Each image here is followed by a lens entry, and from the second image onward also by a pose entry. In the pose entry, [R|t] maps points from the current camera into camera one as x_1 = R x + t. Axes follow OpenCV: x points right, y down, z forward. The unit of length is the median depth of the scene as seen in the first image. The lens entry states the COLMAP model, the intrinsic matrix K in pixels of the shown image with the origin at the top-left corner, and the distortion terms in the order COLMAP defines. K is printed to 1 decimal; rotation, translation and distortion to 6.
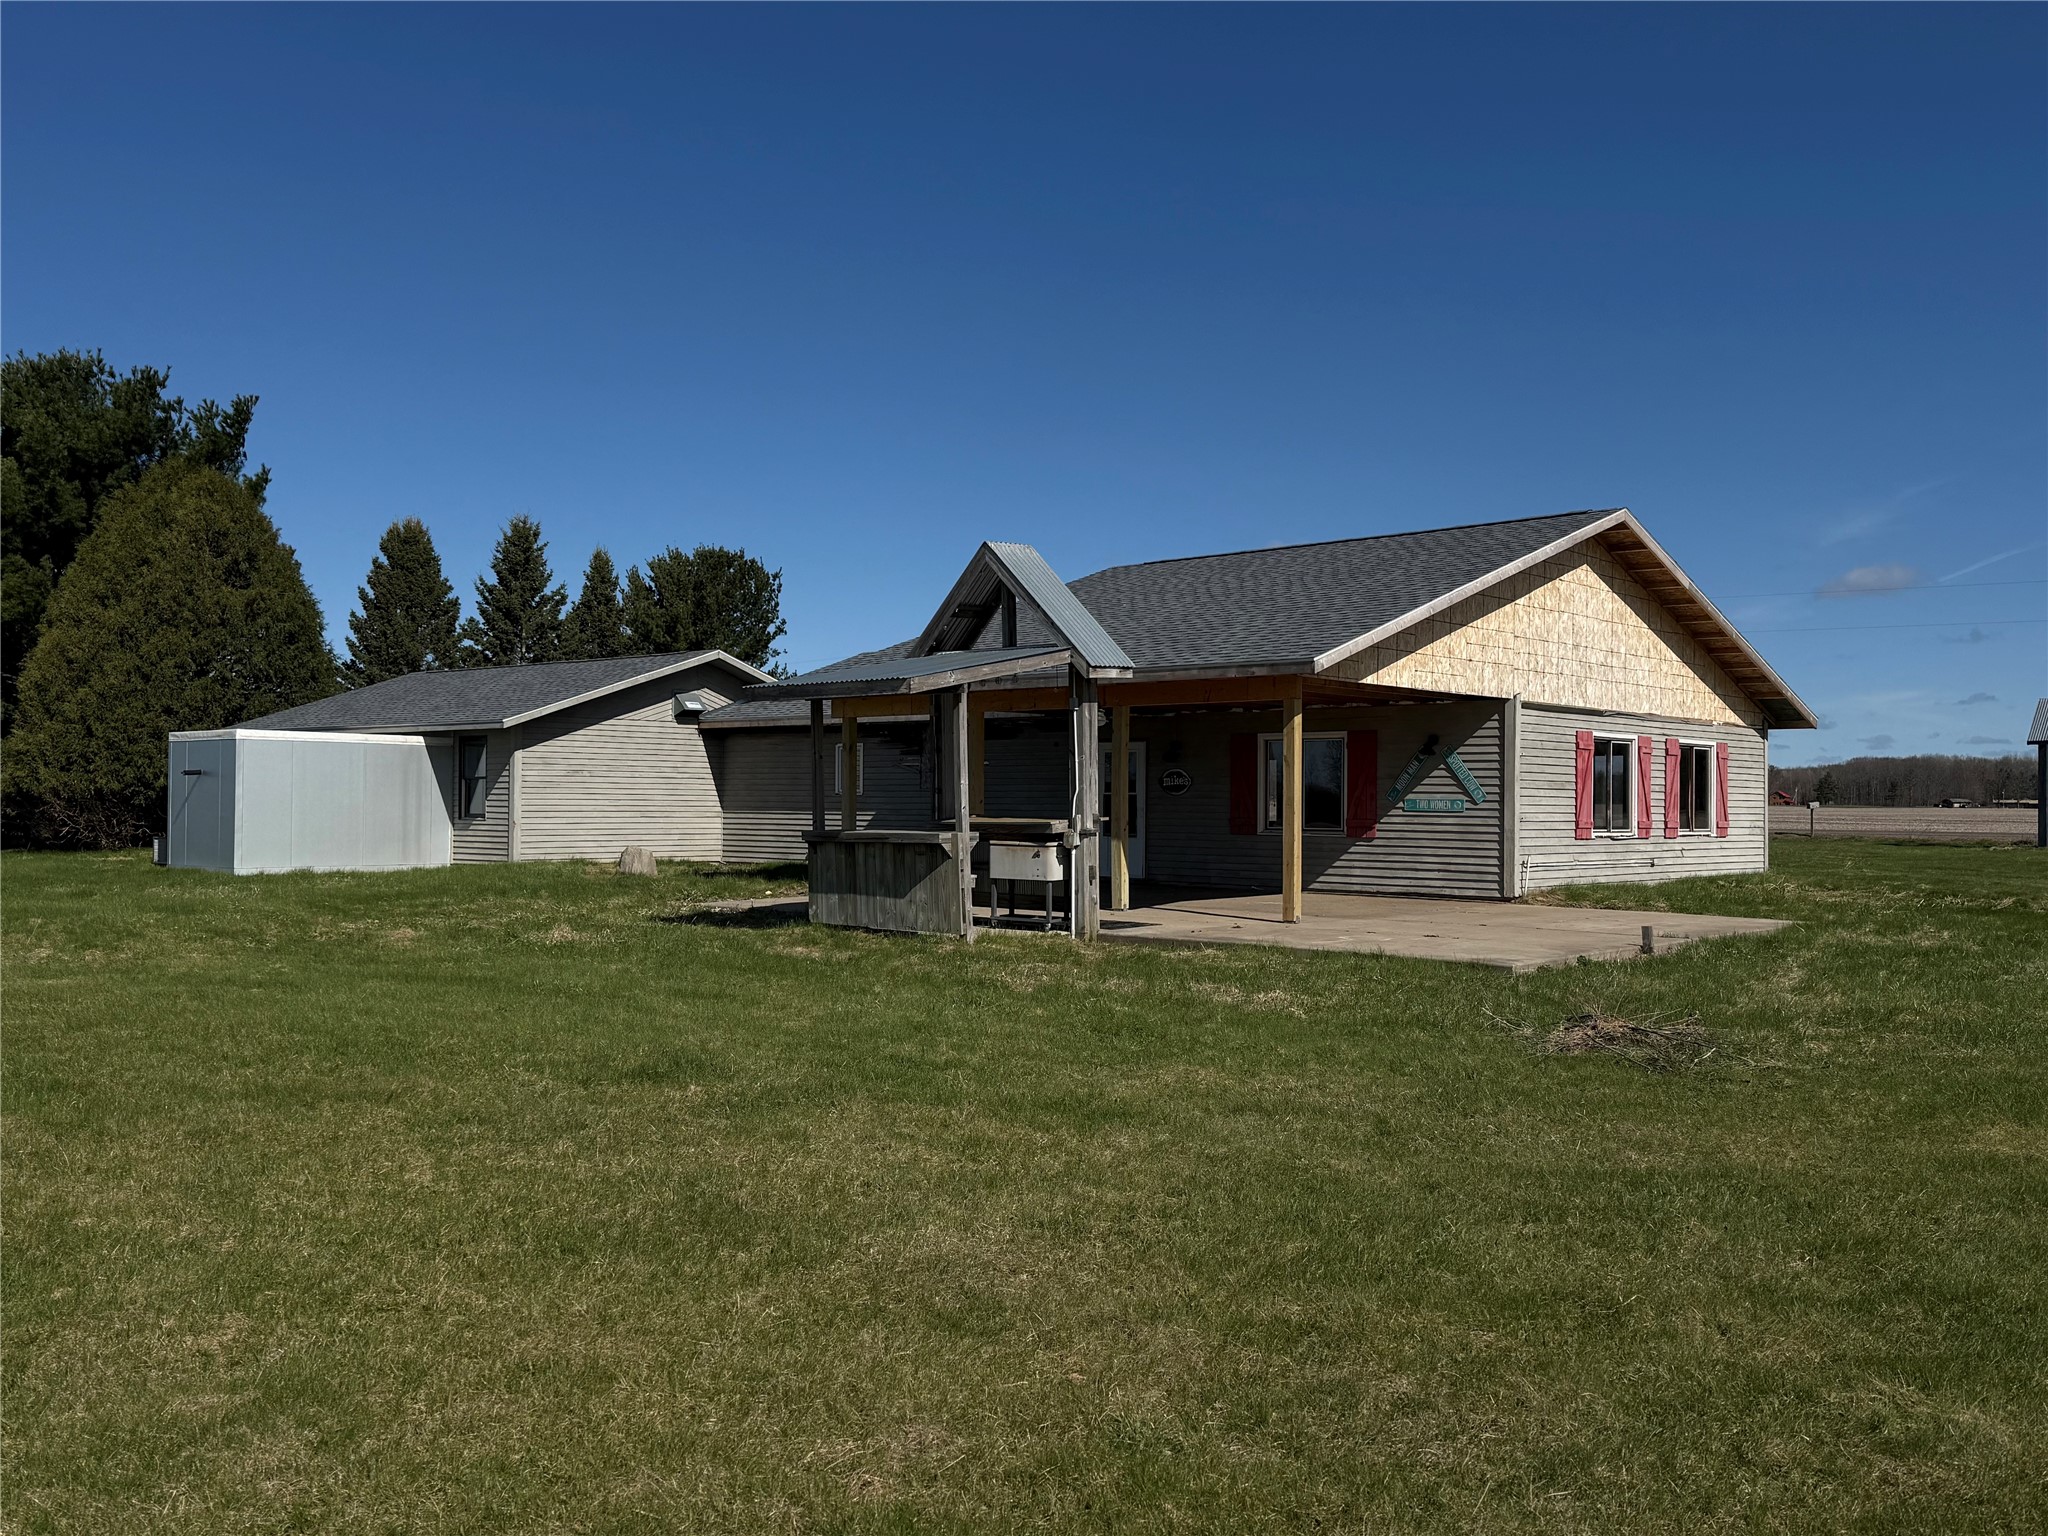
lens RADIAL K [[1785.4, 0, 1023.7], [0, 1785.4, 770.5], [0, 0, 1]] dist [0.000486, -0.000014]
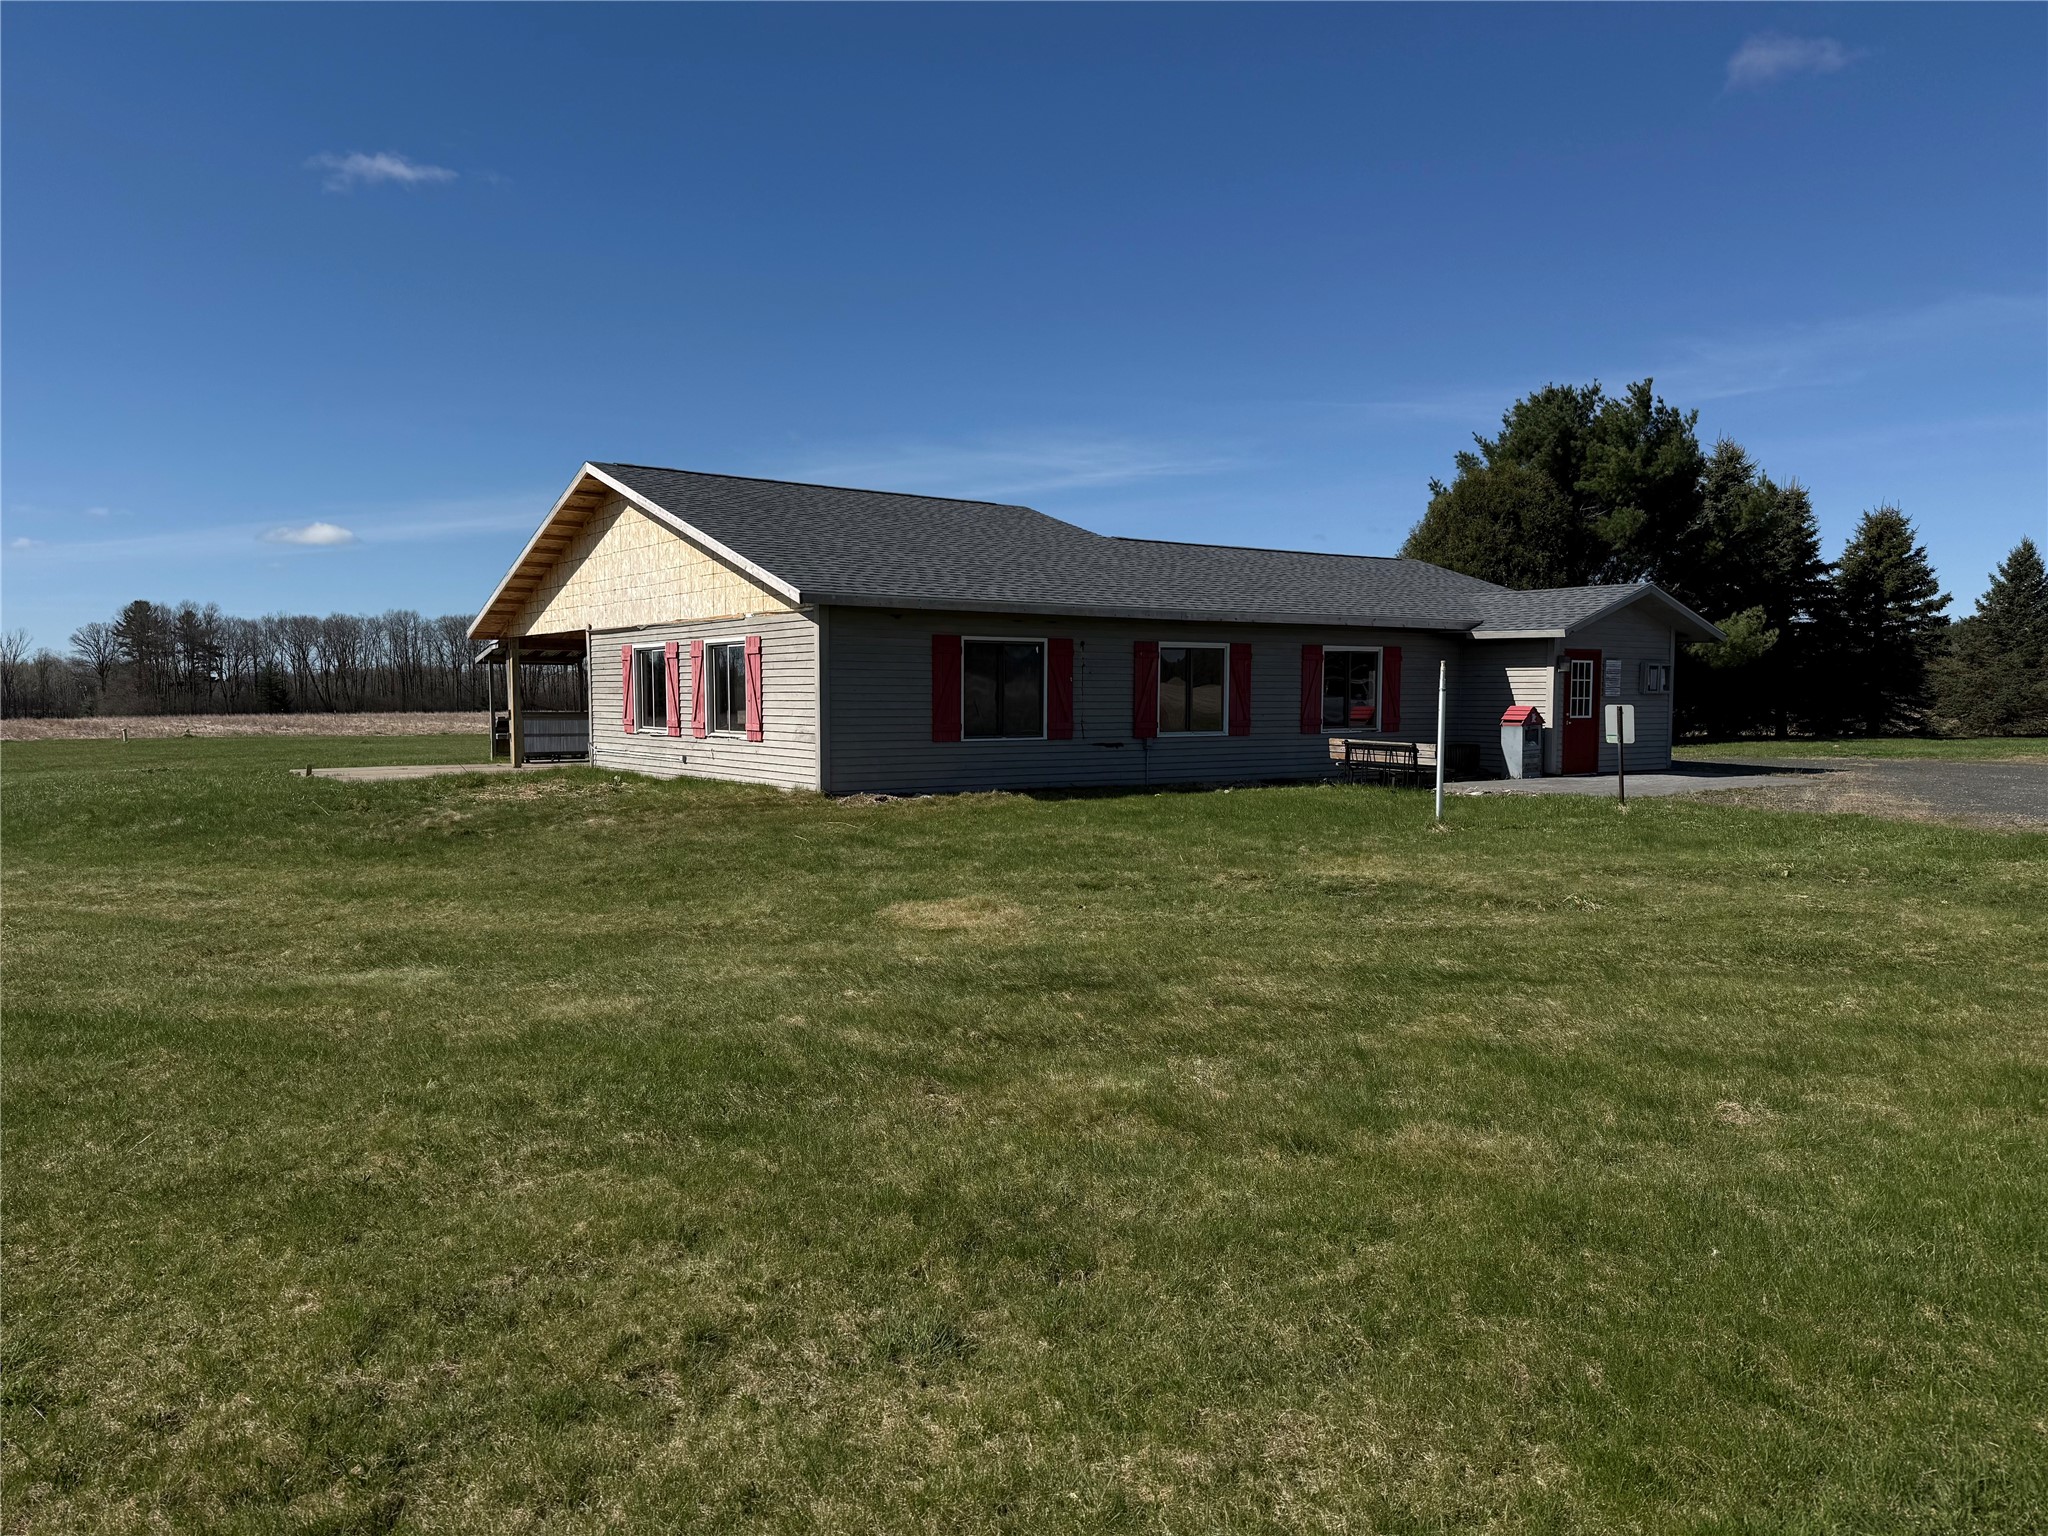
lens RADIAL K [[1439.6, 0, 1024.9], [0, 1439.6, 768.8], [0, 0, 1]] dist [0.001221, 0.000141]
pose [[-0.206268, 0.040677, -0.977650, 1.153623], [0.016791, 0.999136, 0.038029, 0.027785], [0.978351, -0.008572, -0.206773, 1.378505]]
